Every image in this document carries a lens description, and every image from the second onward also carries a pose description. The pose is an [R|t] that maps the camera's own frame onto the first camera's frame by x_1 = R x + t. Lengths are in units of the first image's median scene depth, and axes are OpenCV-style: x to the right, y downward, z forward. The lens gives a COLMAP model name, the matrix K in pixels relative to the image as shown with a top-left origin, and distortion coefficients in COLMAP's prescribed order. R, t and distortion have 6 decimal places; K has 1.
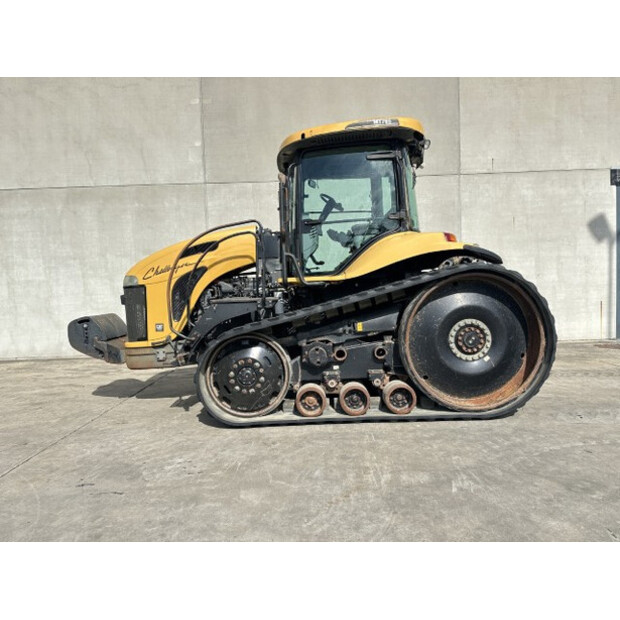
lens RADIAL K [[433.5, 0, 307.8], [0, 433.5, 310.7], [0, 0, 1]] dist [0.046739, -0.050989]
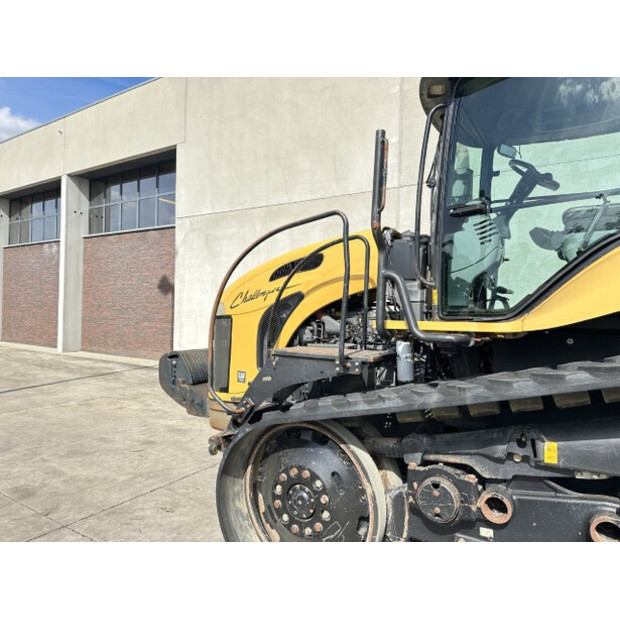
lens RADIAL K [[433.5, 0, 315.4], [0, 433.5, 311.3], [0, 0, 1]] dist [0.046739, -0.050989]
pose [[0.852959, 0.050624, -0.519517, 0.118481], [-0.074295, 0.996927, -0.024836, -0.058370], [0.516663, 0.059781, 0.854099, 0.457443]]
